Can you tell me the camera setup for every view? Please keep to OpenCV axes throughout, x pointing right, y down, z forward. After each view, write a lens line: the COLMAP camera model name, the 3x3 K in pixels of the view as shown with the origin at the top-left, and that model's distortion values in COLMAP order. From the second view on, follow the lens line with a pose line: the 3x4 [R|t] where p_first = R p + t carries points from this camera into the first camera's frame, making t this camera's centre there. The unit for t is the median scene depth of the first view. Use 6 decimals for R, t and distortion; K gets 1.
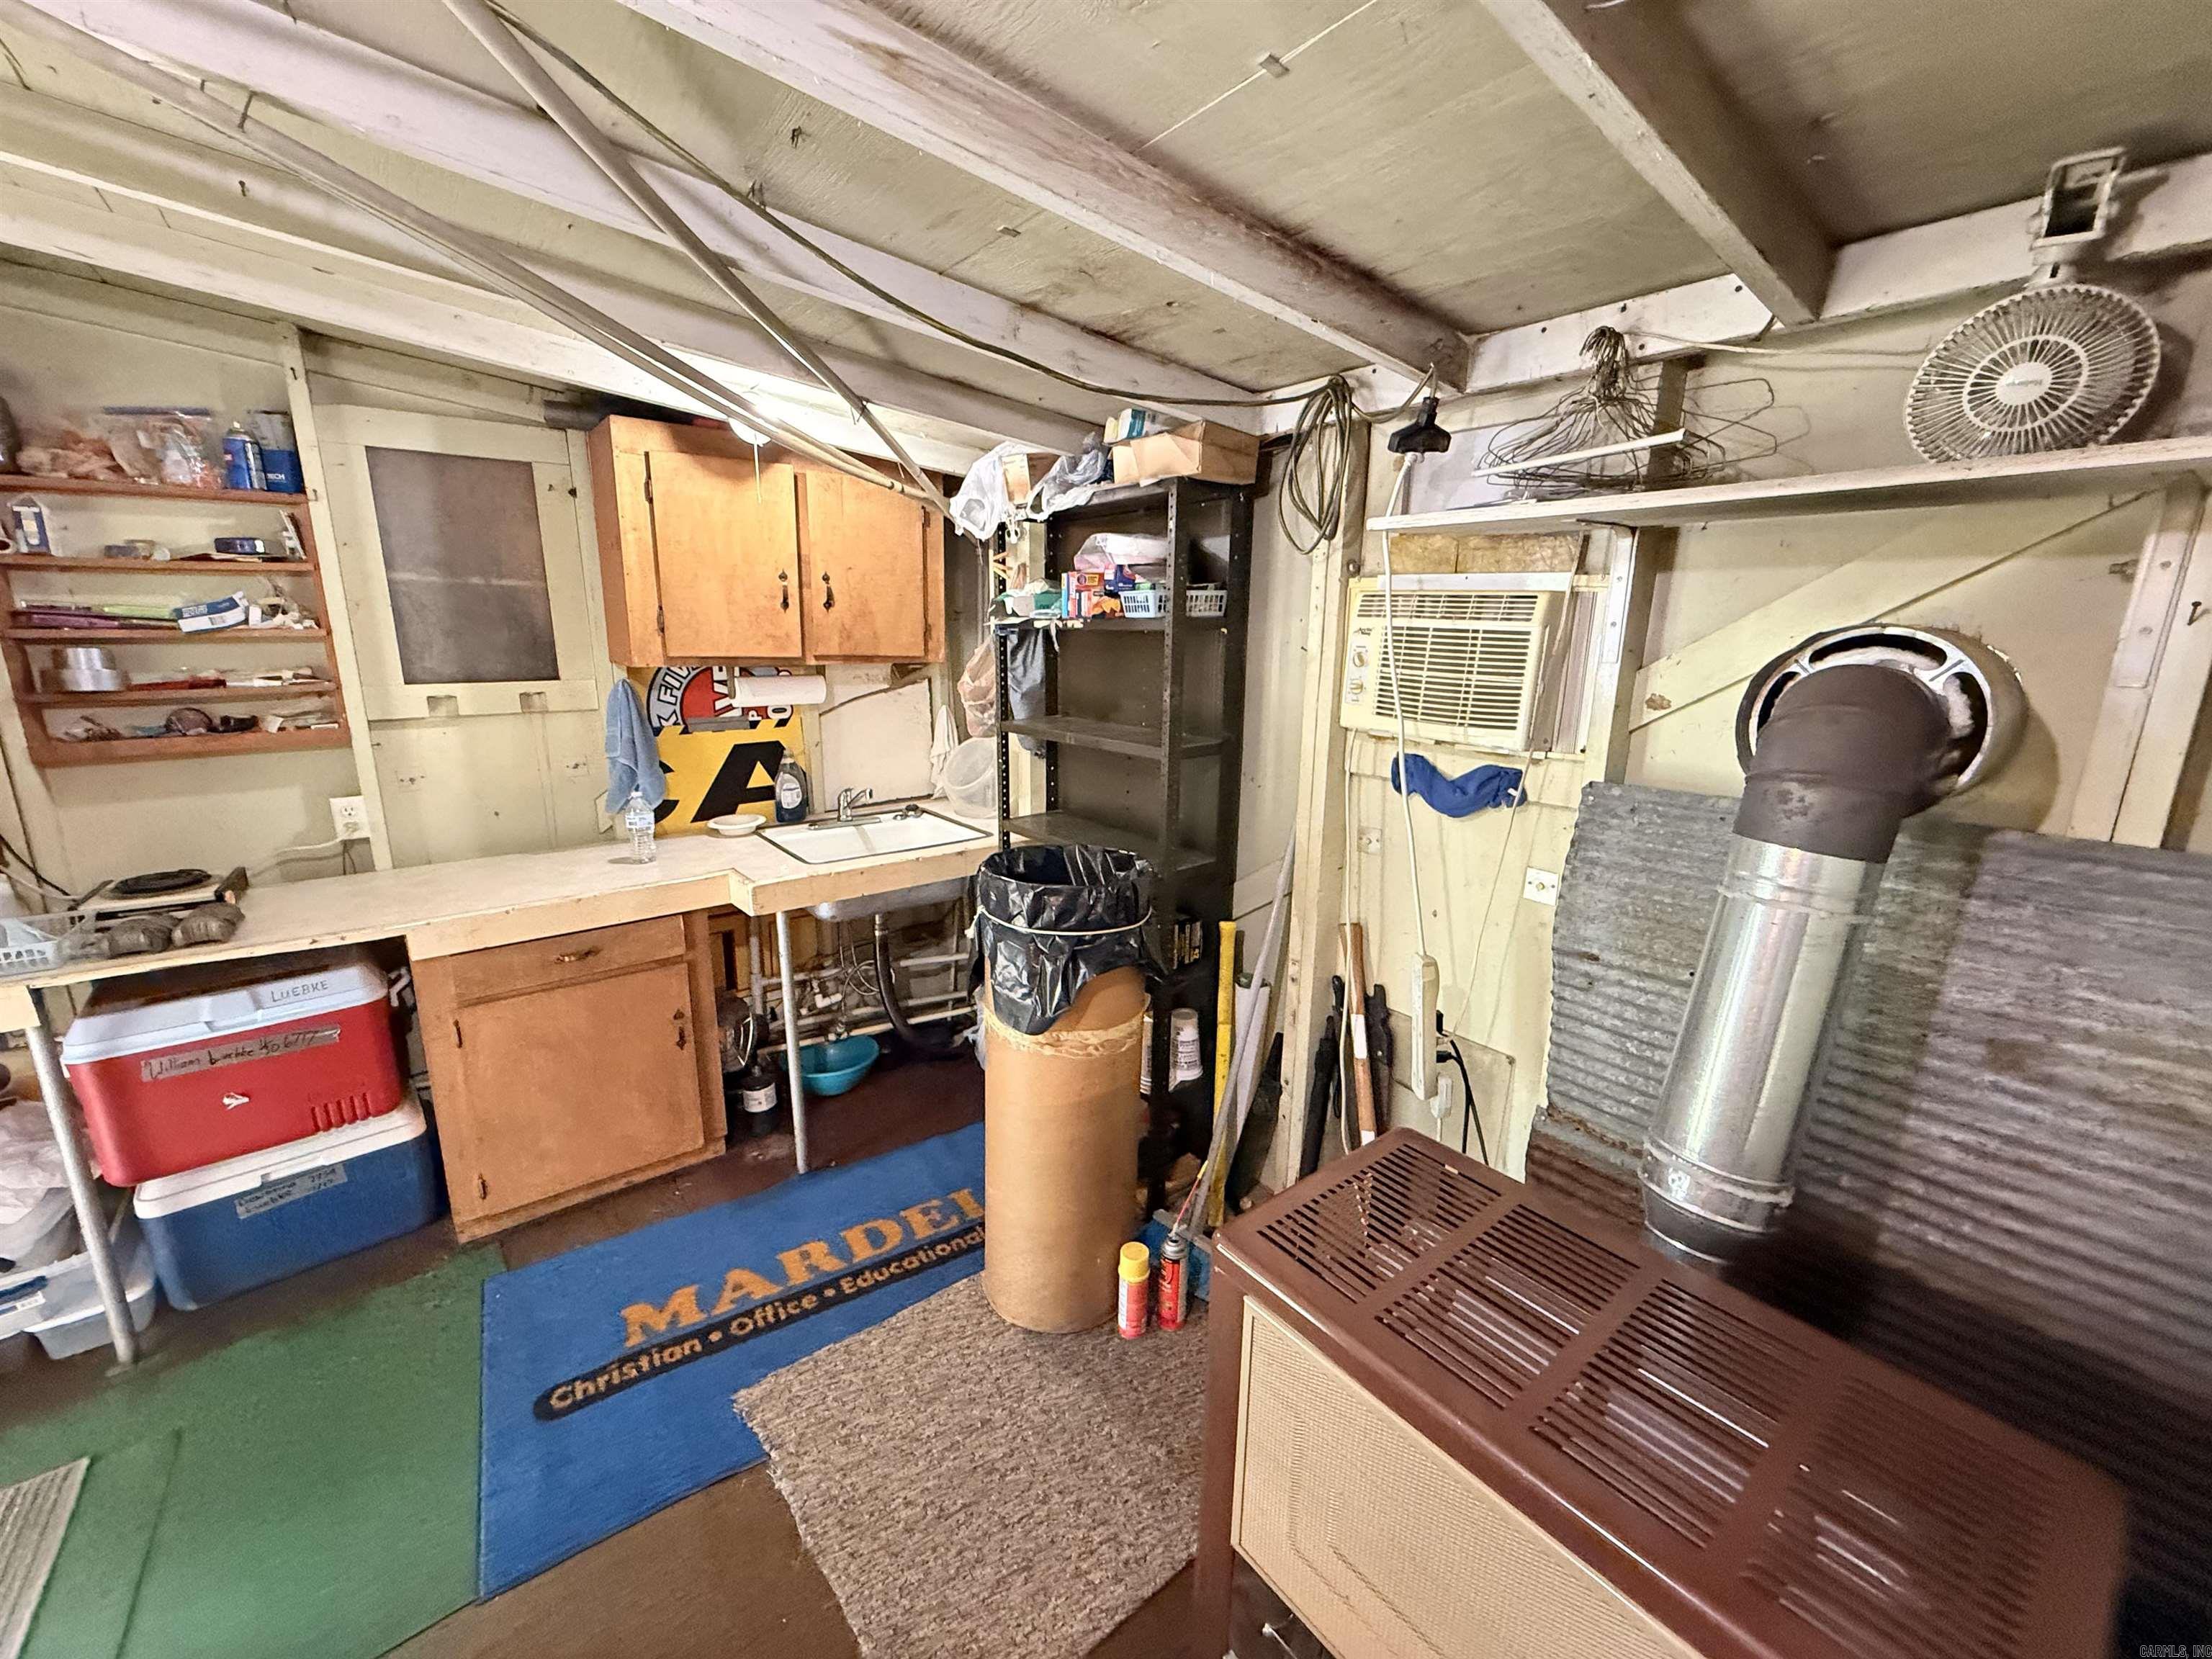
lens RADIAL K [[880.2, 0, 1098.0], [0, 880.2, 828.0], [0, 0, 1]] dist [0.000902, -0.000579]
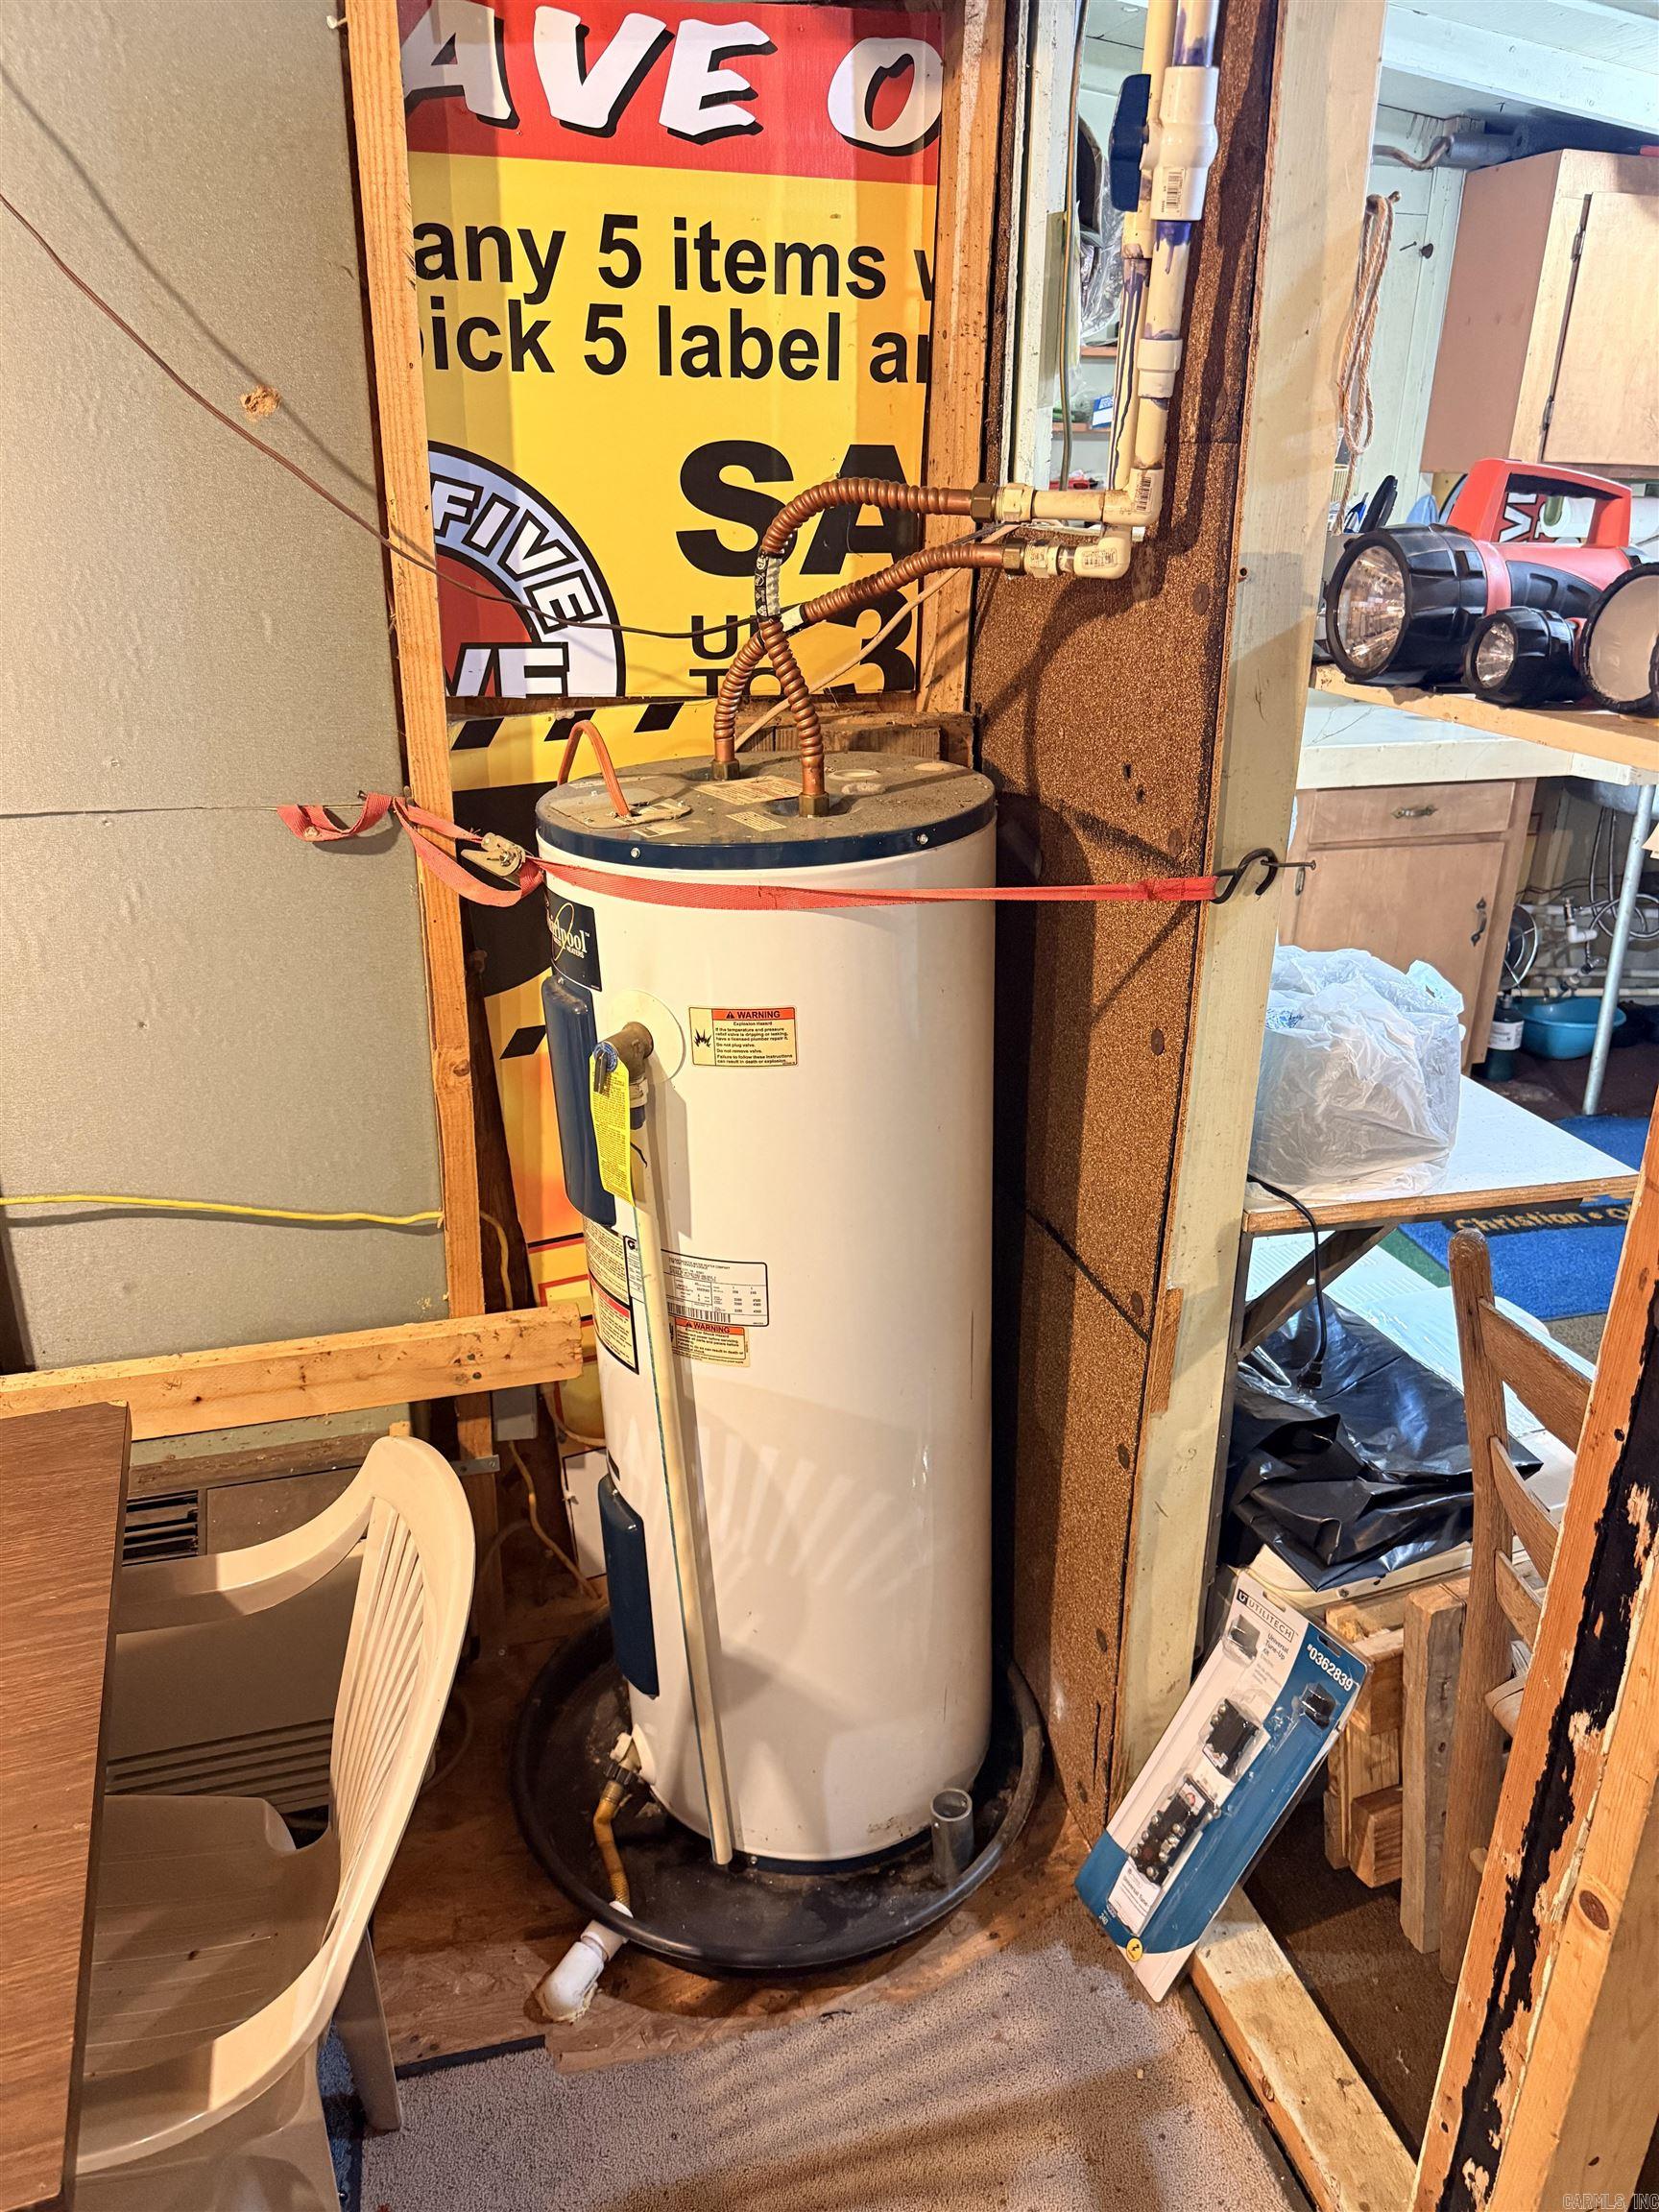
lens RADIAL K [[1547.2, 0, 870.1], [0, 1547.2, 1101.4], [0, 0, 1]] dist [0.059433, -0.069359]
pose [[0.930815, 0.145377, -0.335335, -0.596384], [-0.095073, 0.982214, 0.161915, 0.256451], [0.352910, -0.118832, 0.928081, -0.772839]]
